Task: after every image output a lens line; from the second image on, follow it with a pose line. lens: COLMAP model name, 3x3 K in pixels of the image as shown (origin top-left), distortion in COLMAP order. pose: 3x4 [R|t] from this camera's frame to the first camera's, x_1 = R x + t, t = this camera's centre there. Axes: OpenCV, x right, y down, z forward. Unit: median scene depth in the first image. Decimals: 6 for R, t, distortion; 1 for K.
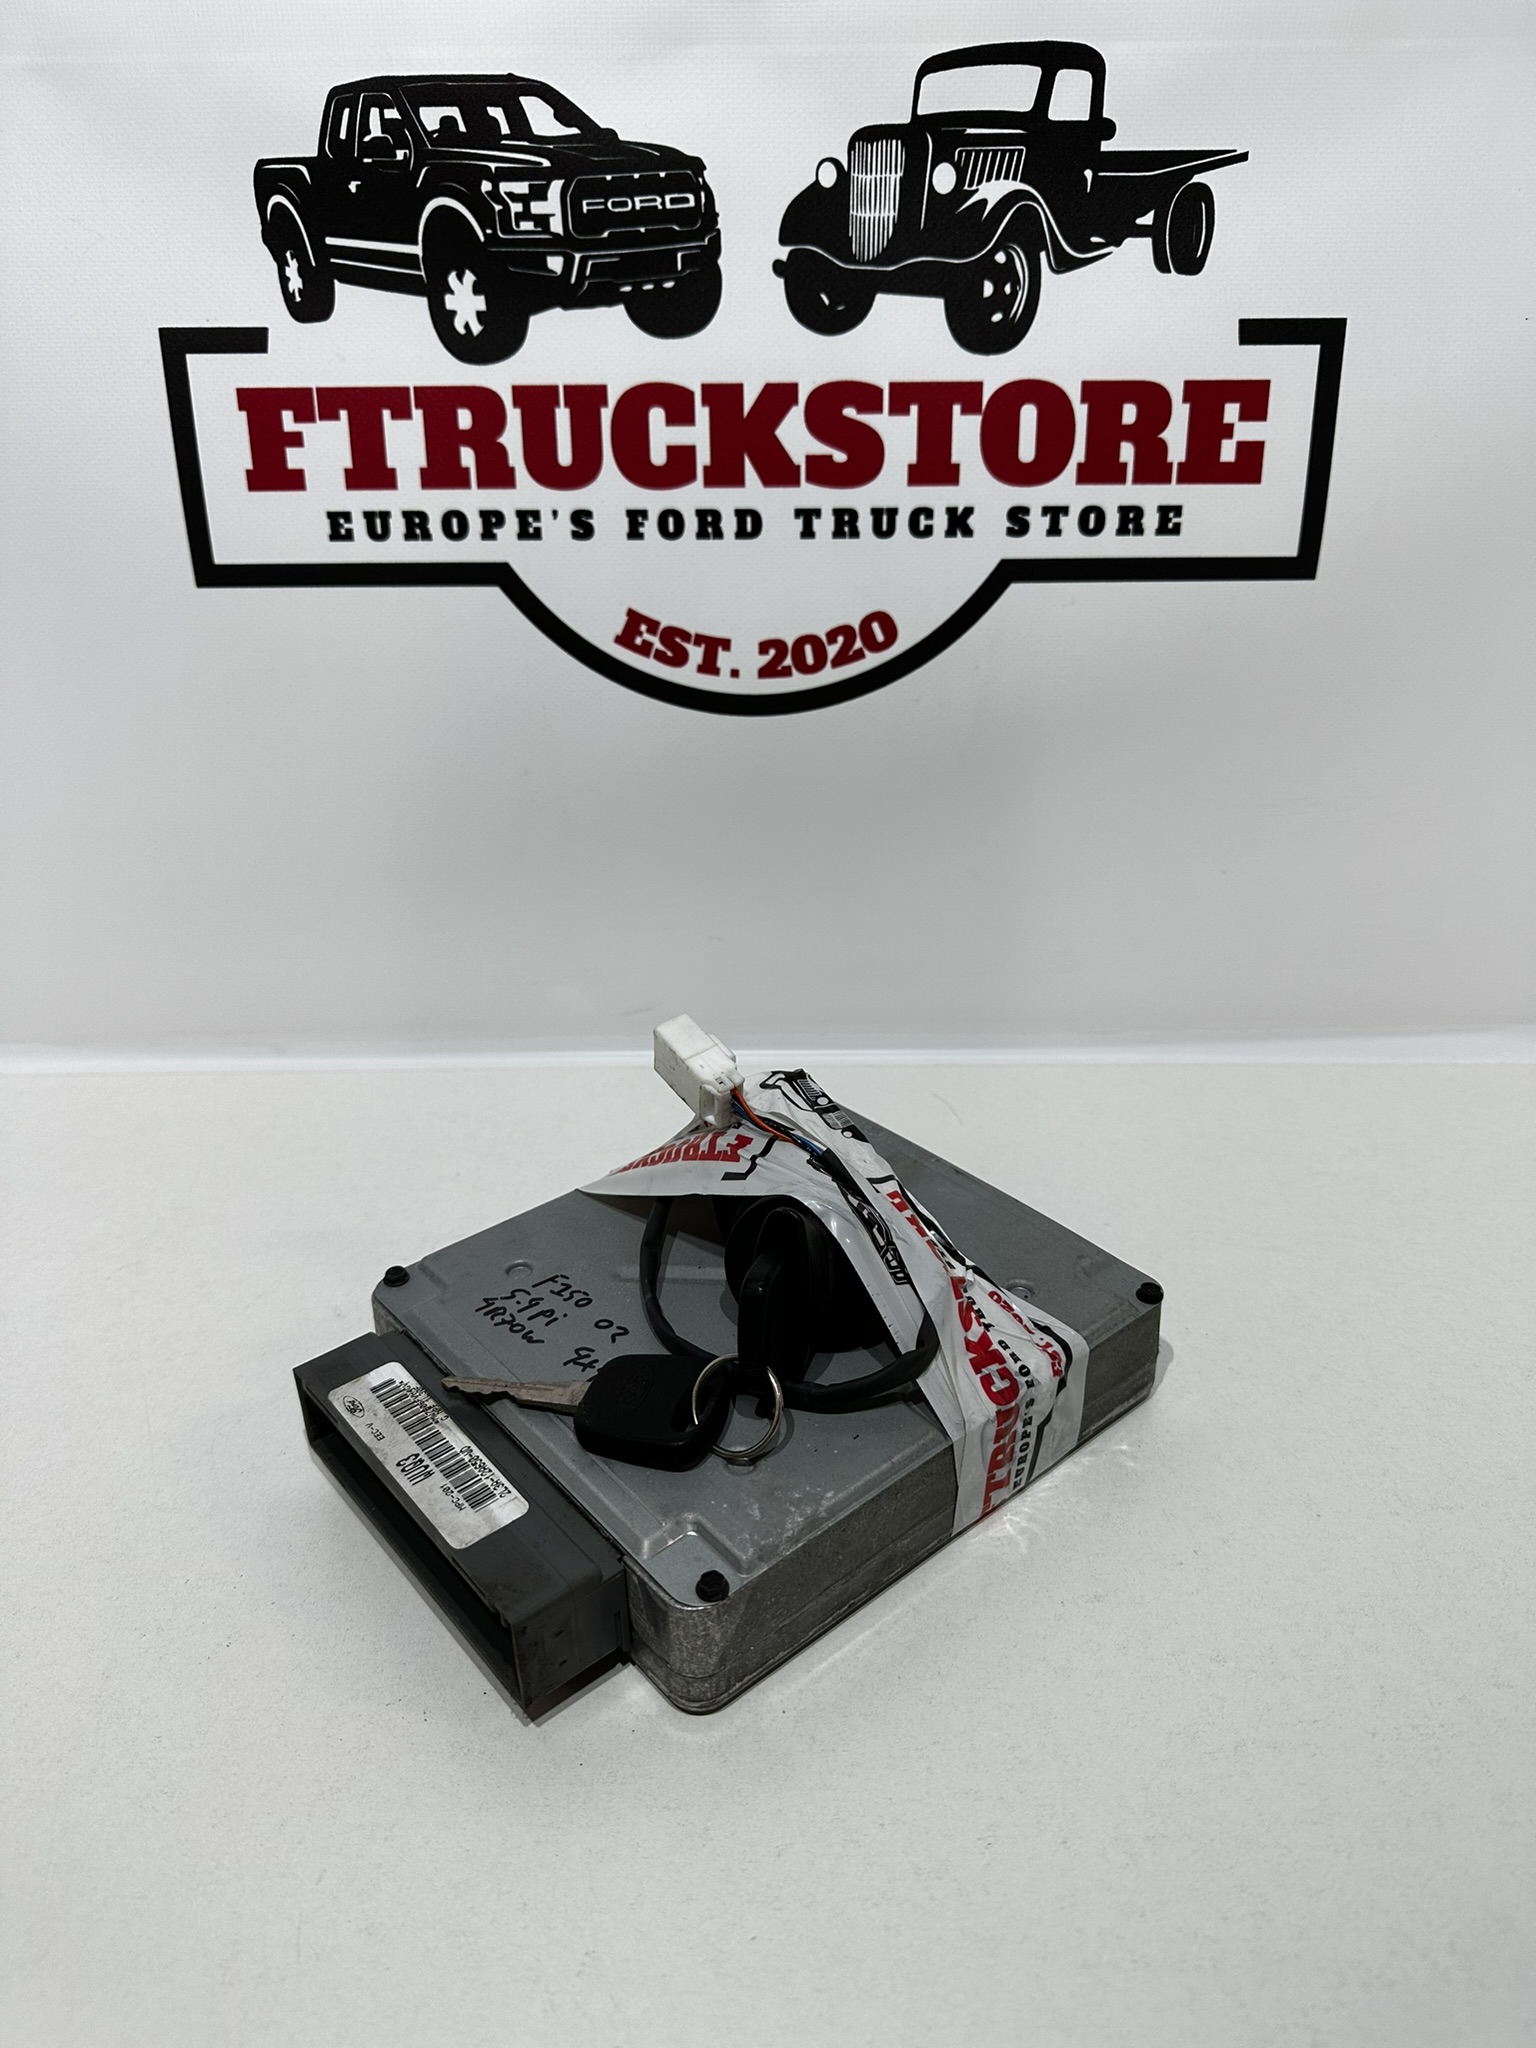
lens RADIAL K [[1493.9, 0, 767.7], [0, 1493.9, 1036.7], [0, 0, 1]] dist [-0.004011, -0.006657]
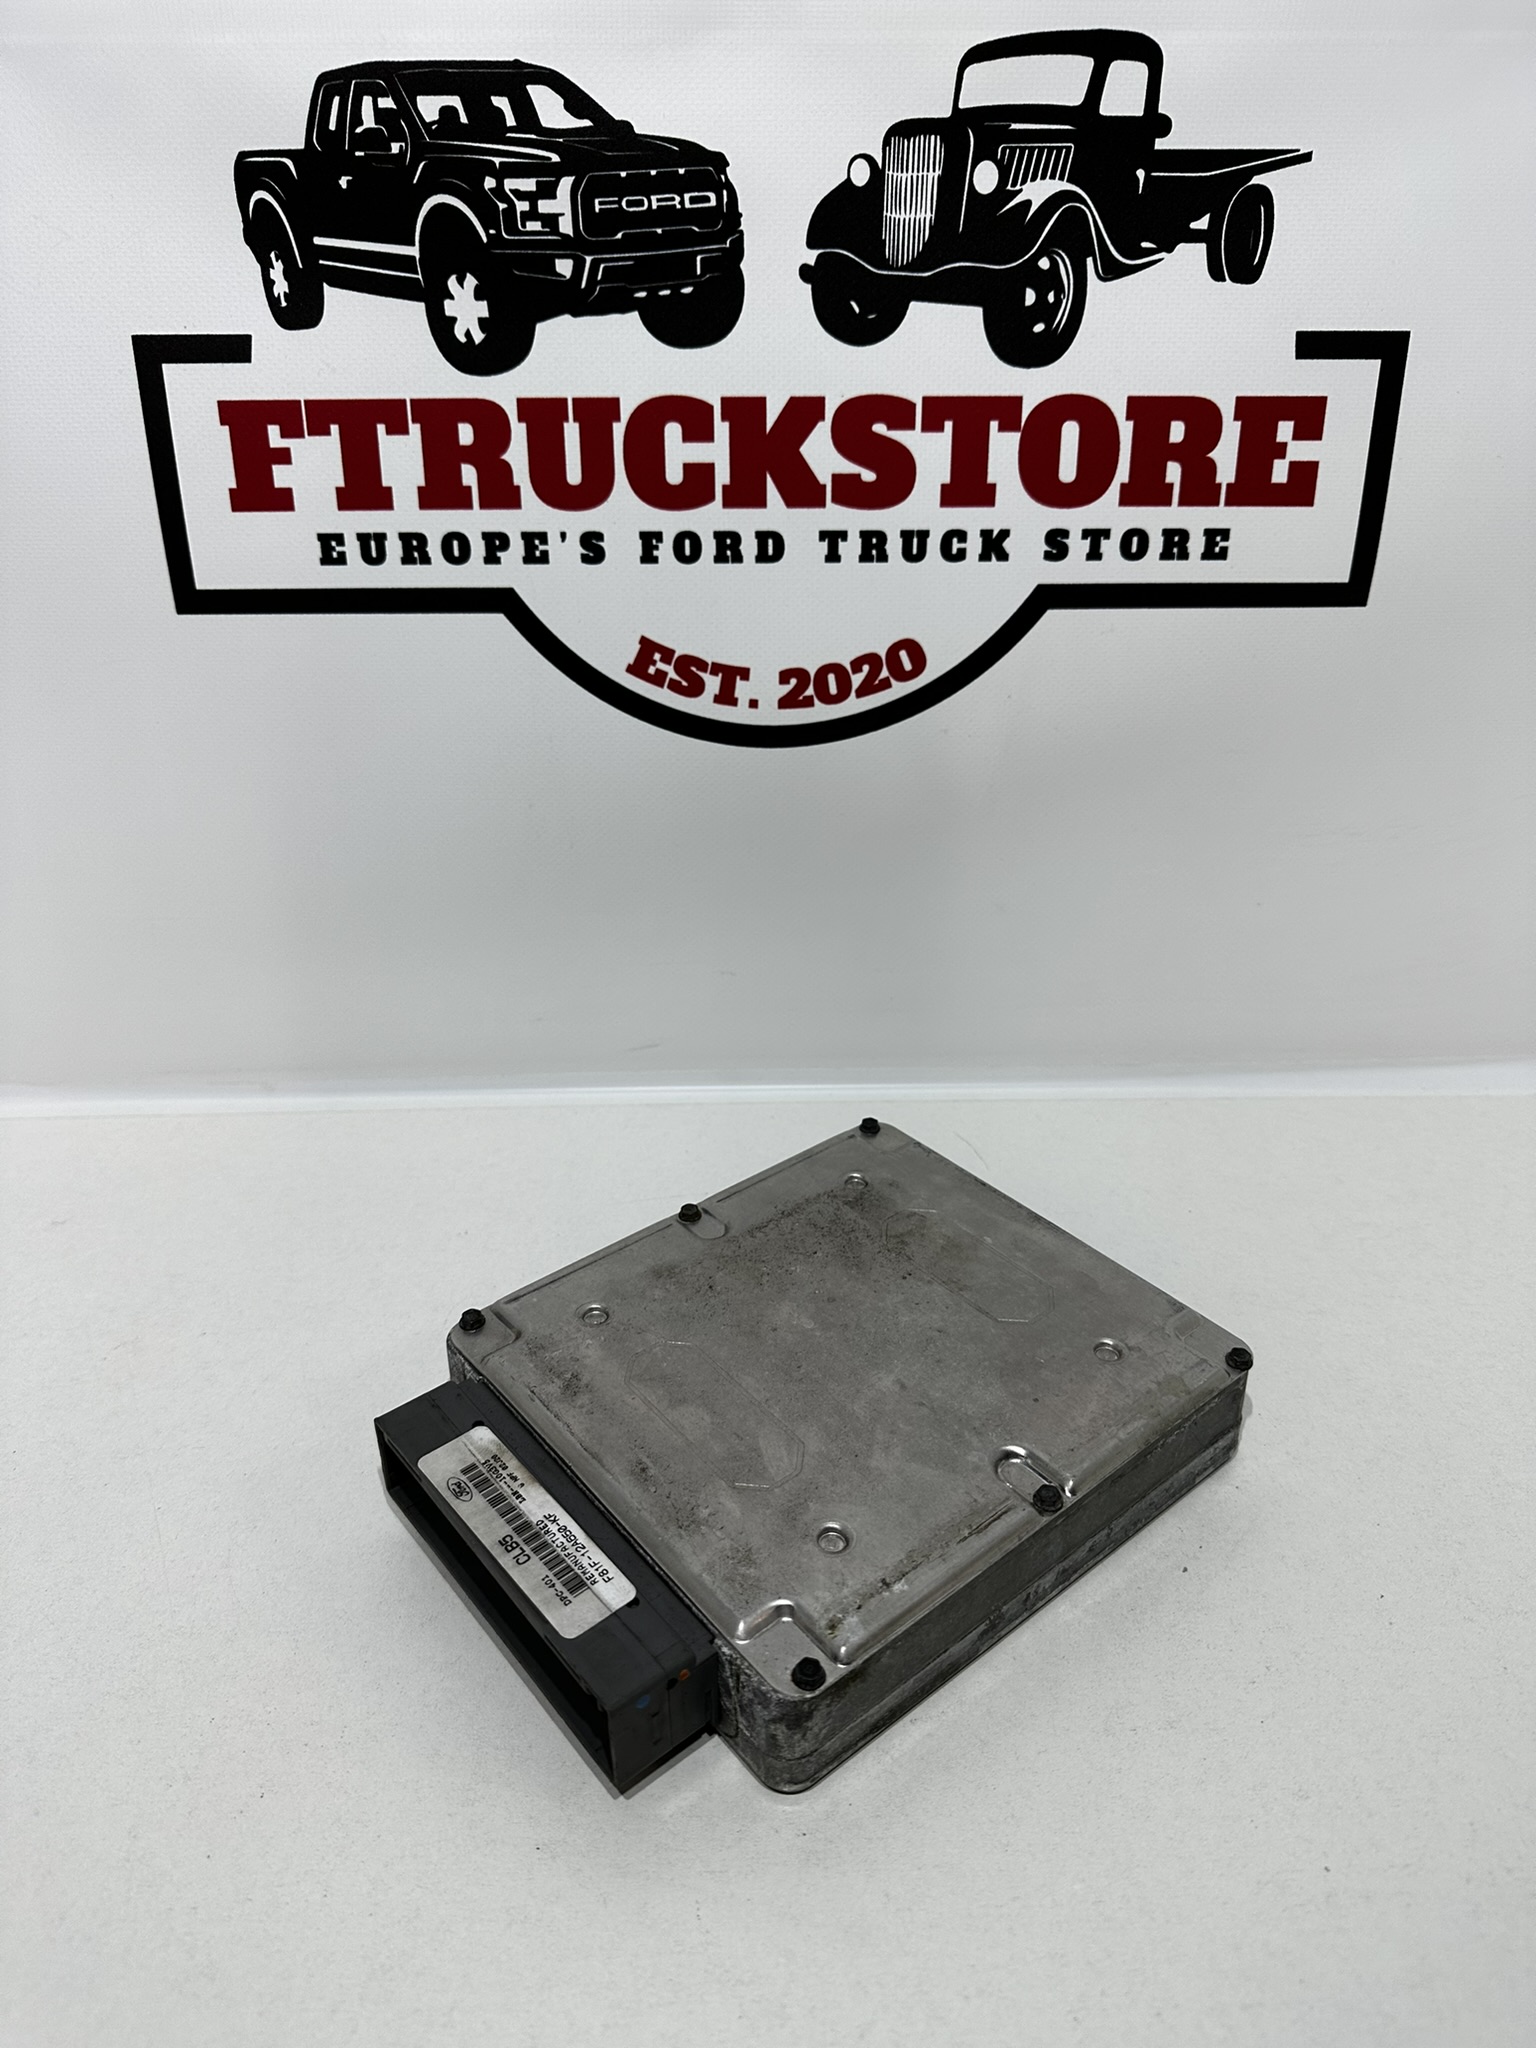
lens RADIAL K [[1493.9, 0, 755.5], [0, 1493.9, 1038.3], [0, 0, 1]] dist [-0.004011, -0.006657]
pose [[0.999660, -0.007067, 0.025116, -0.050205], [0.005878, 0.998872, 0.047121, -0.083545], [-0.025421, -0.046958, 0.998573, 0.051990]]
